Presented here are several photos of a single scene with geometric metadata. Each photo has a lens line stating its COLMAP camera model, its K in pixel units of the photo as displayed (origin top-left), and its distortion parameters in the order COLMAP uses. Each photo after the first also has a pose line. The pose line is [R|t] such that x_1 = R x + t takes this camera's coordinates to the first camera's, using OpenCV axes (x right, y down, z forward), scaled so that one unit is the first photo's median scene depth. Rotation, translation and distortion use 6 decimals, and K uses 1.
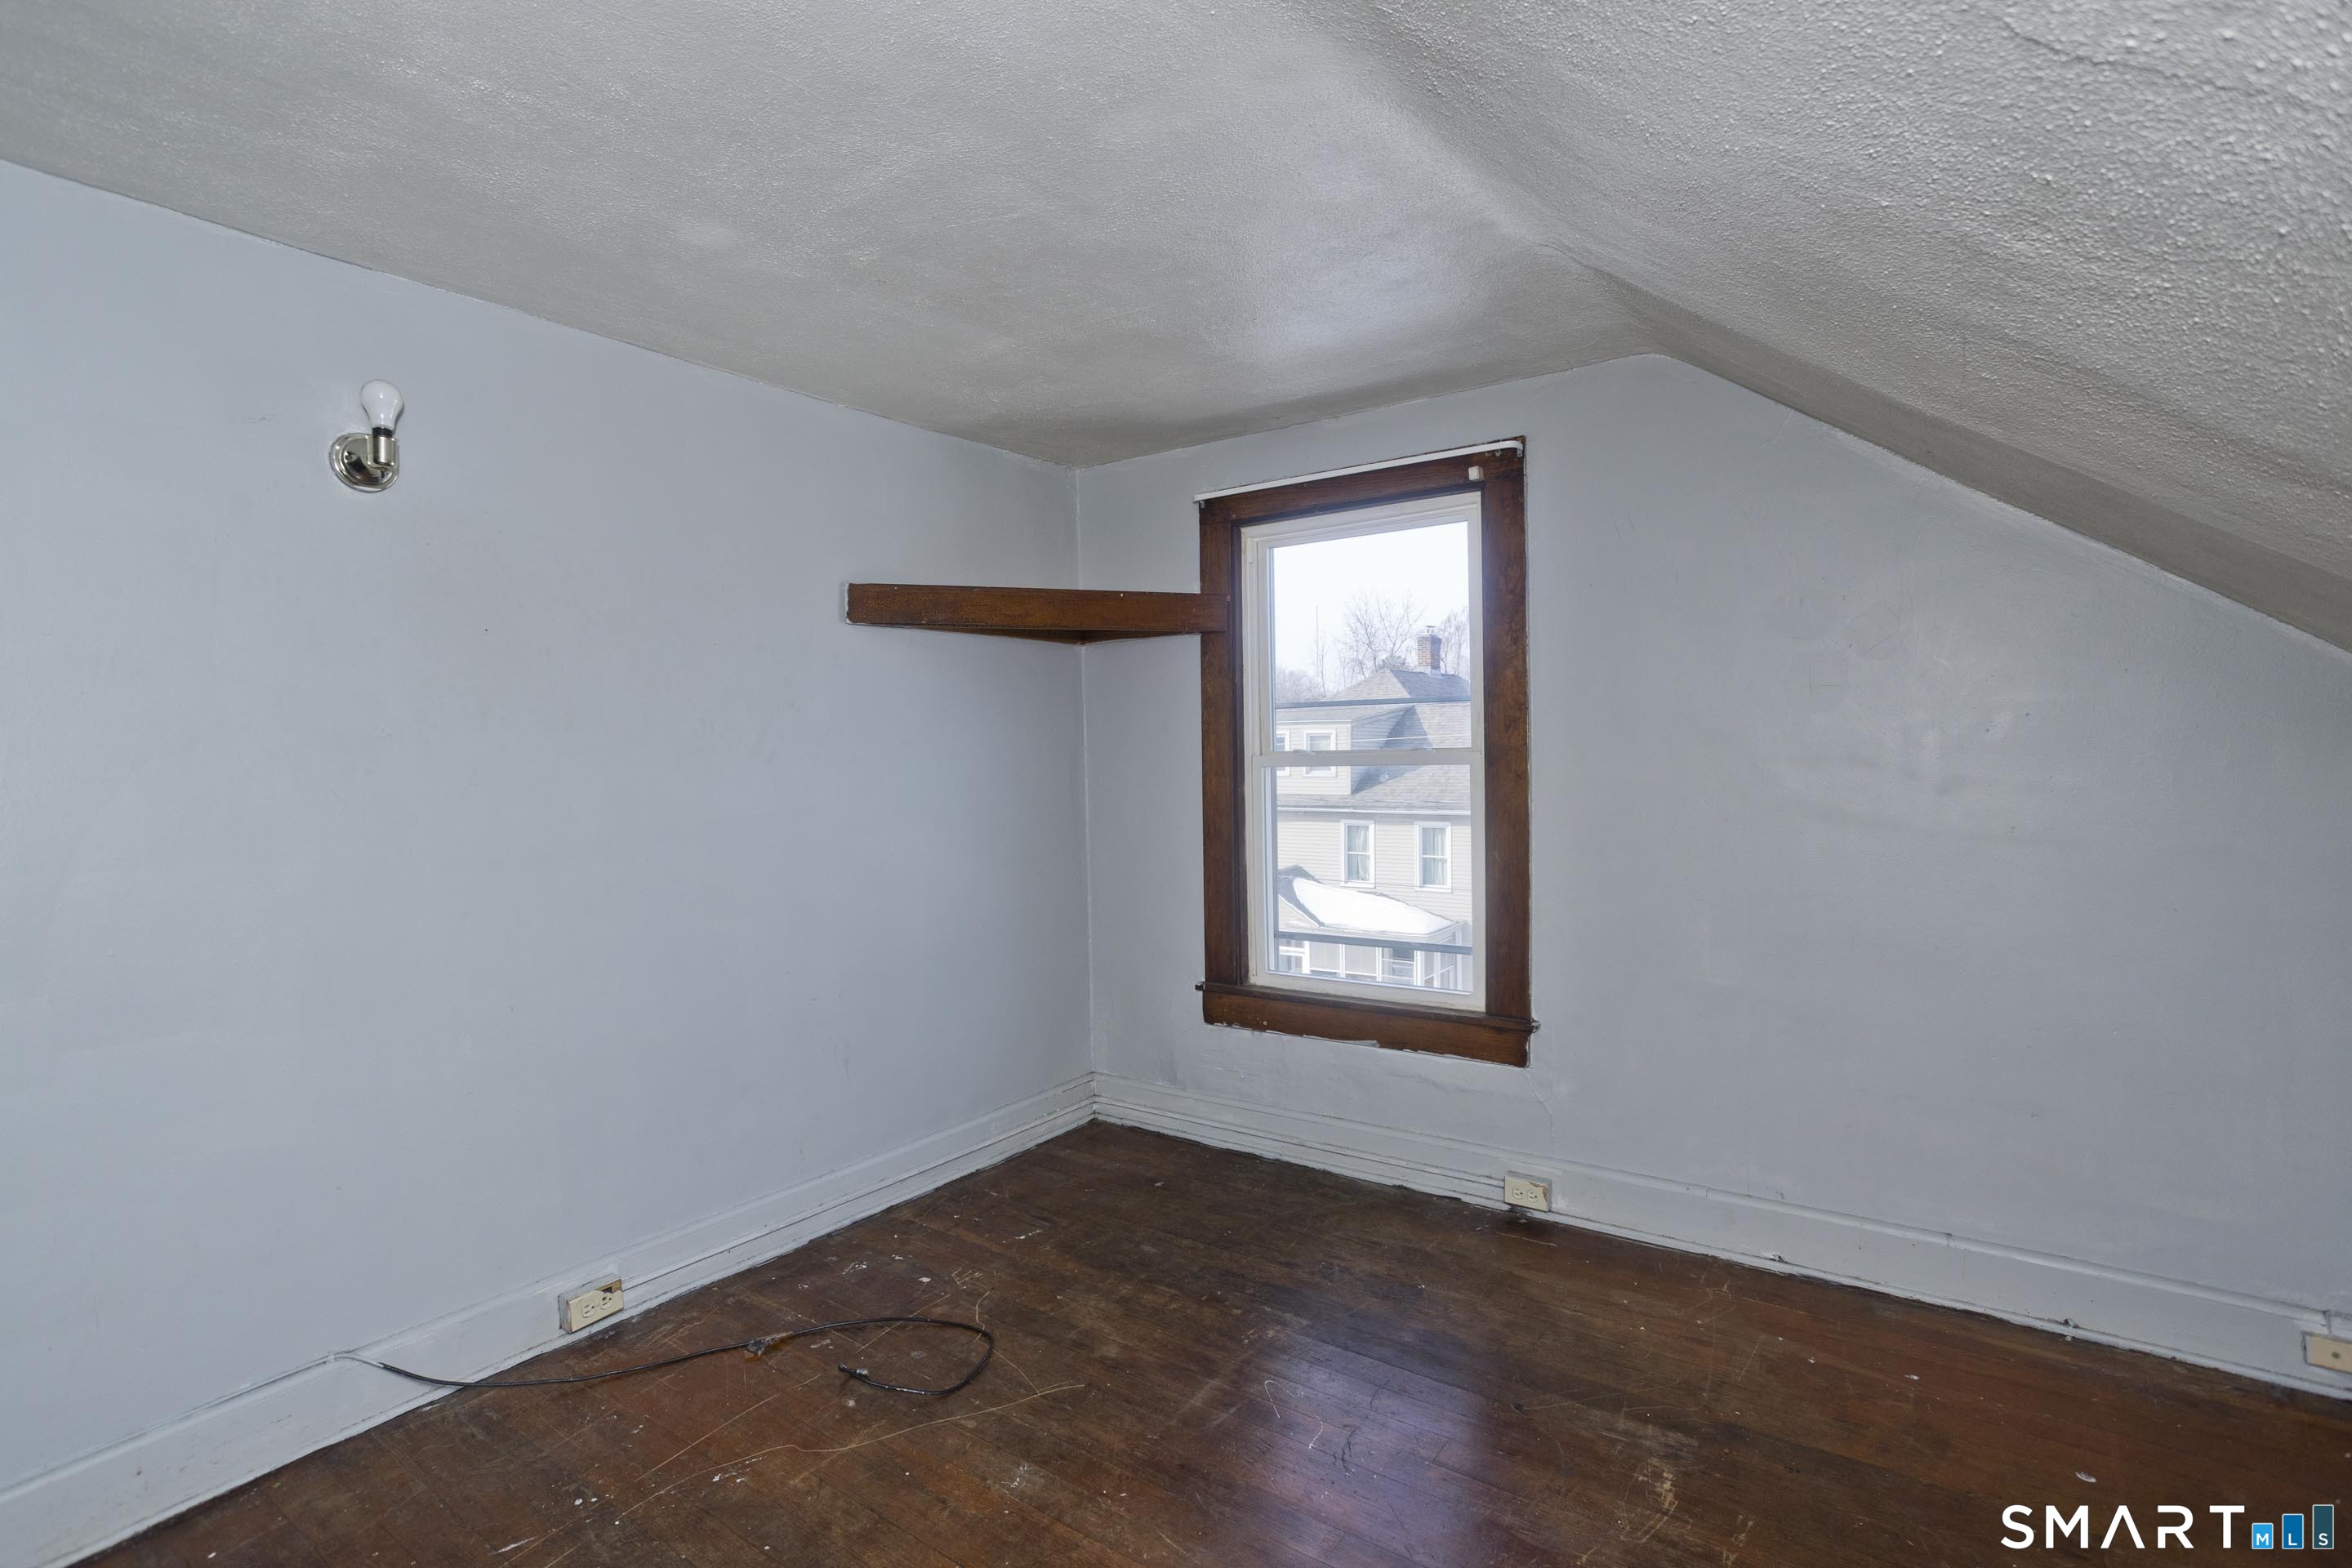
lens RADIAL K [[1130.3, 0, 1184.8], [0, 1130.3, 764.1], [0, 0, 1]] dist [-0.051970, 0.035526]
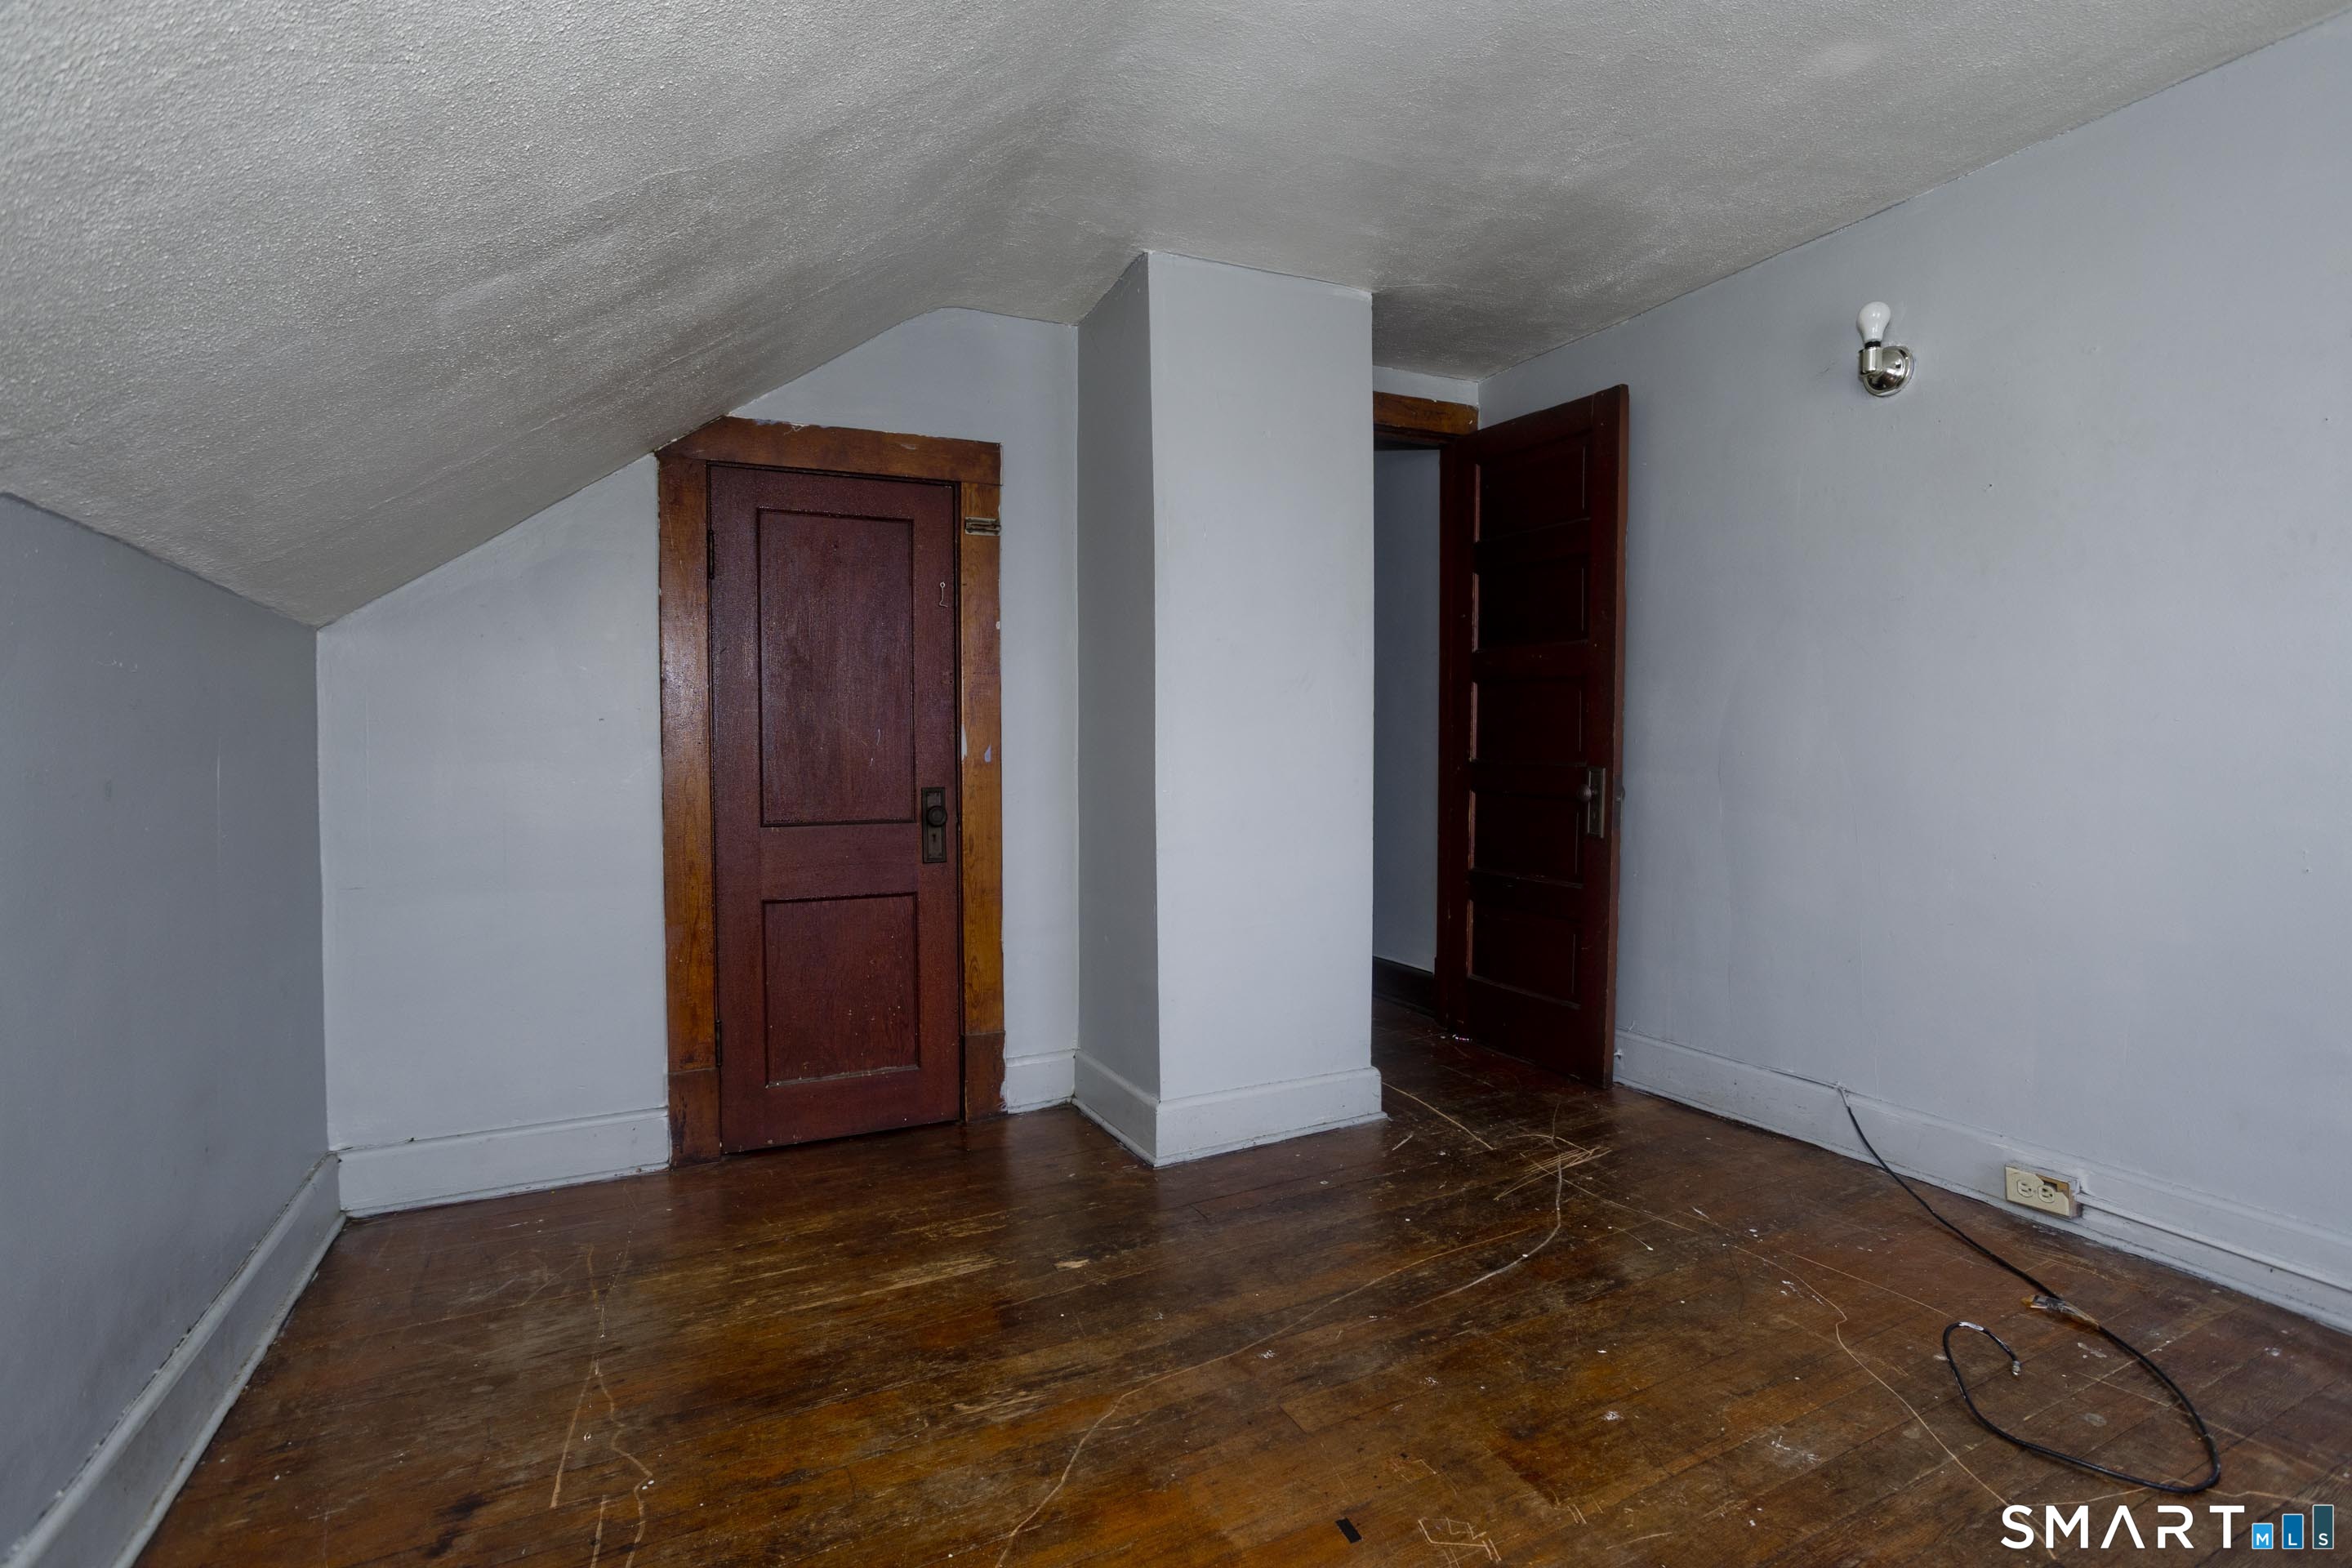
lens RADIAL K [[1130.3, 0, 1184.8], [0, 1130.3, 764.1], [0, 0, 1]] dist [-0.051970, 0.035526]
pose [[-0.475352, 0.036126, -0.879054, 0.638018], [-0.000022, 0.999156, 0.041074, 0.095164], [0.879796, 0.019544, -0.474950, 0.839845]]
